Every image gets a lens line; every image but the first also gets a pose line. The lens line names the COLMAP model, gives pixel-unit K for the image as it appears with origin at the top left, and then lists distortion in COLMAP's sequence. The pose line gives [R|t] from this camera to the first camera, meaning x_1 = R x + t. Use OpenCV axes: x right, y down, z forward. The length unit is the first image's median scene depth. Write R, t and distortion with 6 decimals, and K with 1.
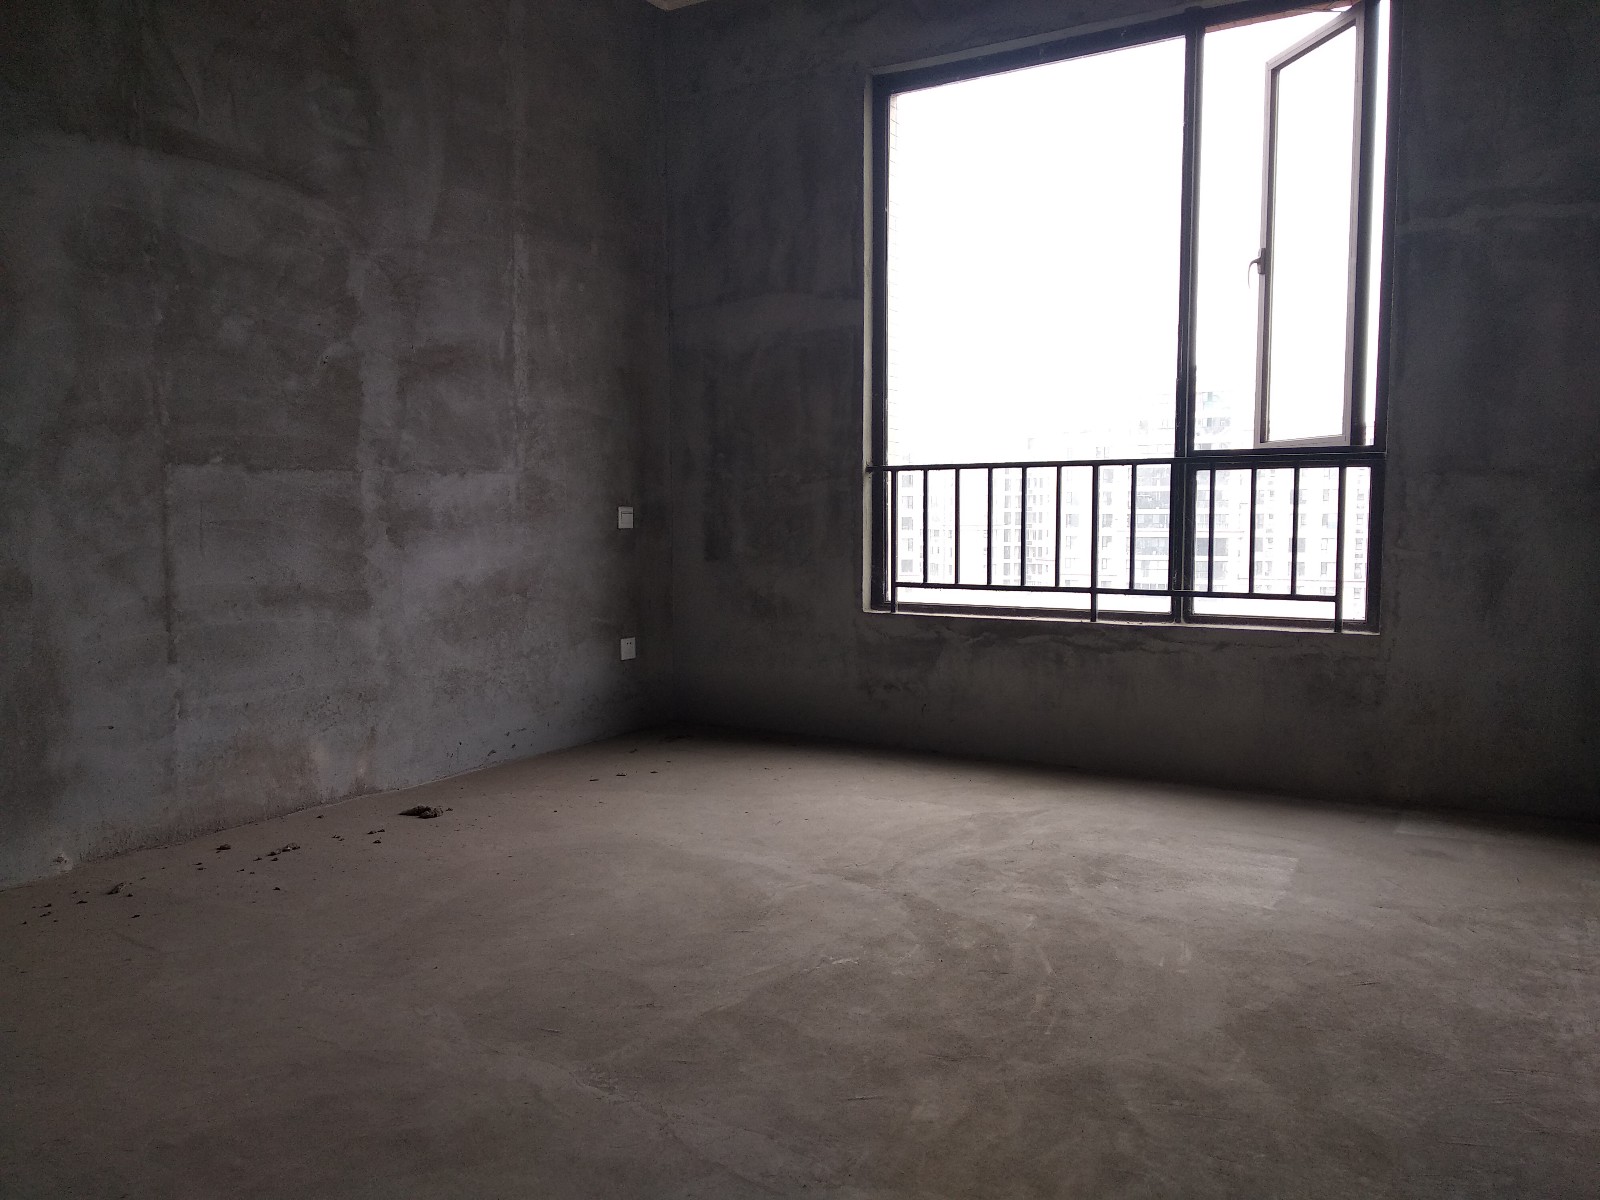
lens RADIAL K [[1269.6, 0, 809.0], [0, 1269.6, 600.2], [0, 0, 1]] dist [0.103960, -0.112482]
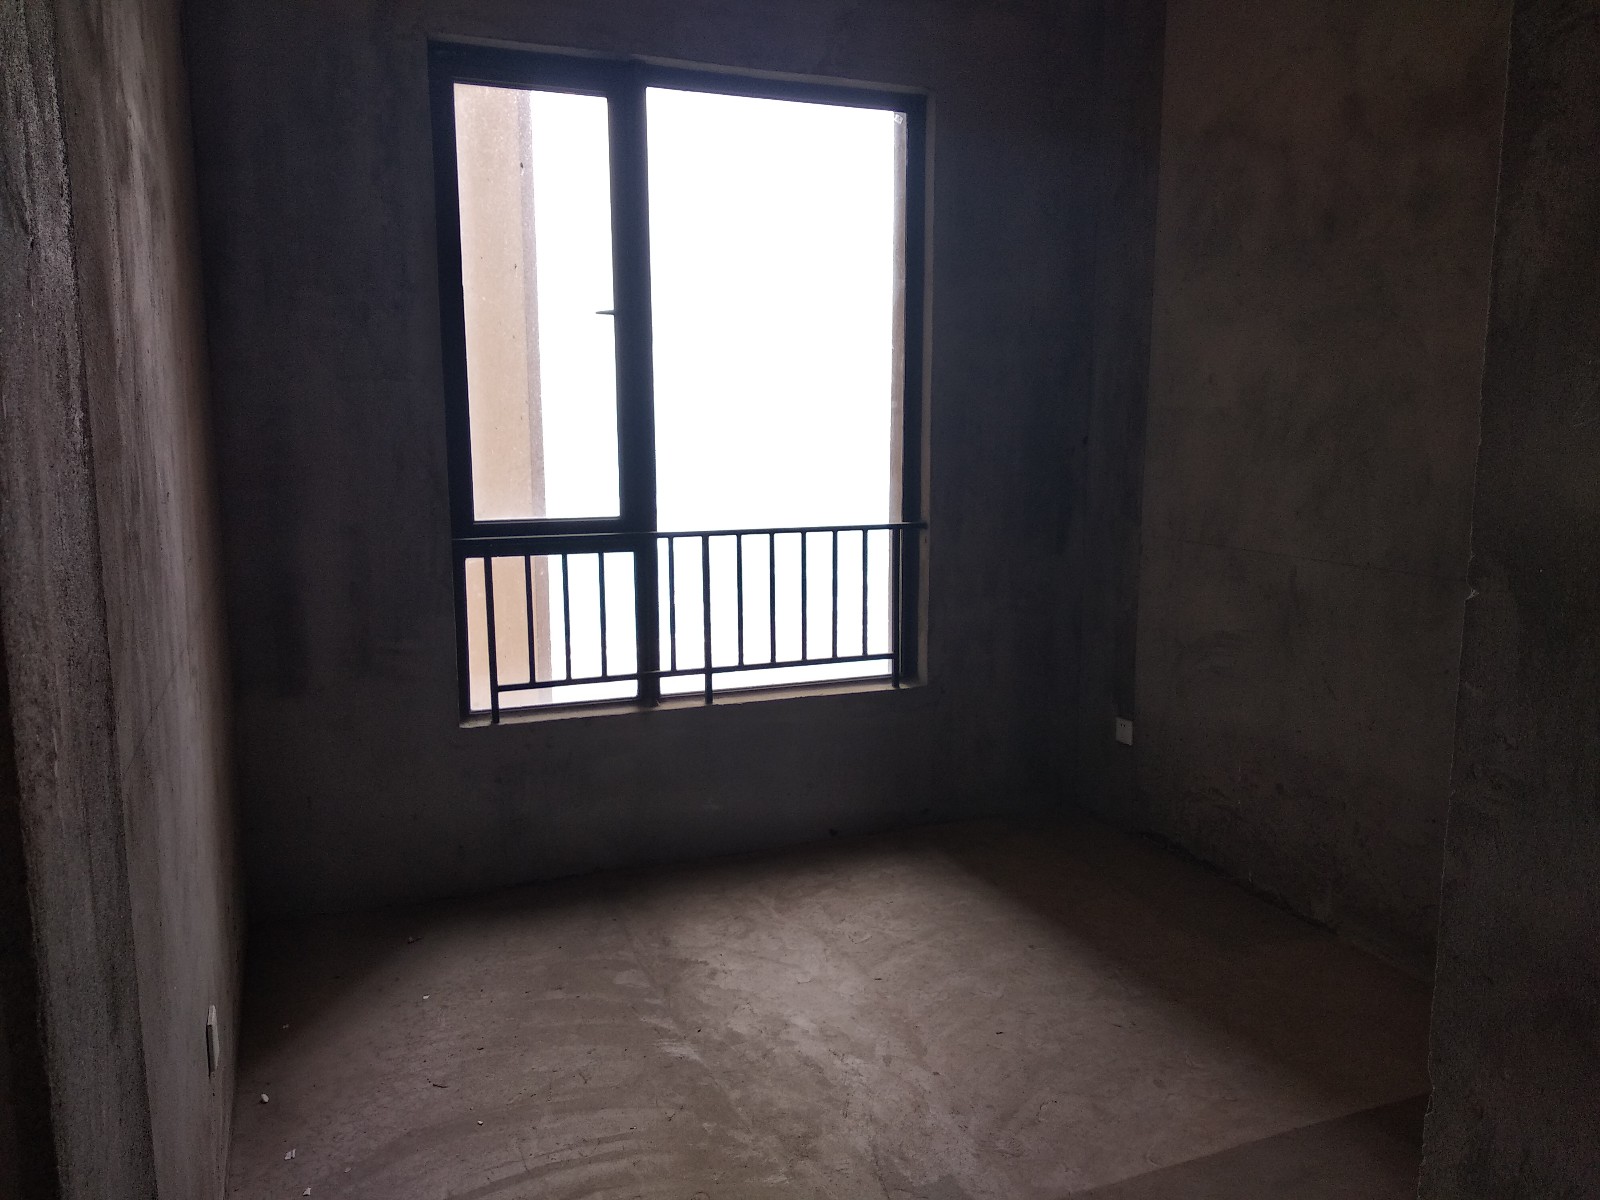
lens RADIAL K [[1269.6, 0, 809.0], [0, 1269.6, 600.2], [0, 0, 1]] dist [0.103960, -0.112482]
pose [[0.554264, -0.036472, 0.831541, -0.514538], [0.109966, 0.993491, -0.029722, -0.022874], [-0.825045, 0.107916, 0.554667, 0.411087]]
